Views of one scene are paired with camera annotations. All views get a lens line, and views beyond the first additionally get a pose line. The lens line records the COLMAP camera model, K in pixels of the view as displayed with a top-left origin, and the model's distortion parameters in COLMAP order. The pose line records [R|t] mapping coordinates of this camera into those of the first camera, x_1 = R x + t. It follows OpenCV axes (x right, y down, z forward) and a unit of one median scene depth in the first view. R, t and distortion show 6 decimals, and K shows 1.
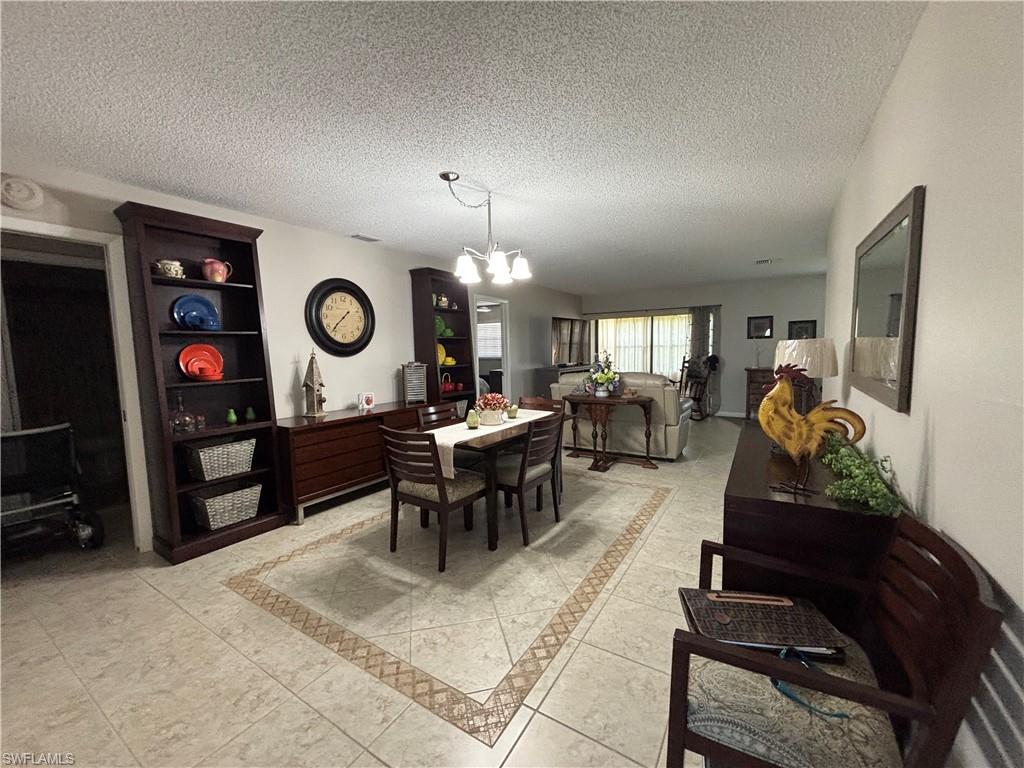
lens RADIAL K [[413.5, 0, 512.0], [0, 413.5, 384.0], [0, 0, 1]] dist [0.000870, 0.000026]
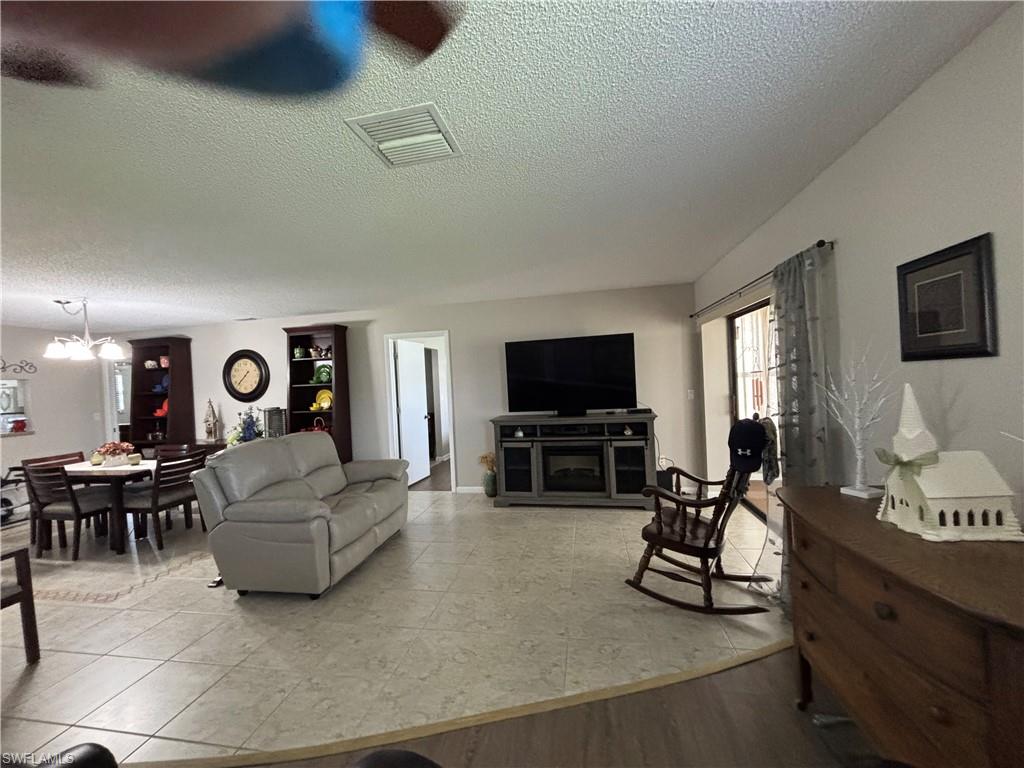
lens RADIAL K [[418.5, 0, 511.6], [0, 418.5, 370.0], [0, 0, 1]] dist [-0.000927, -0.000226]
pose [[0.371235, -0.016876, -0.928385, 1.343646], [-0.033261, 0.998951, -0.031459, -0.167973], [0.927943, 0.042558, 0.370285, 1.350904]]
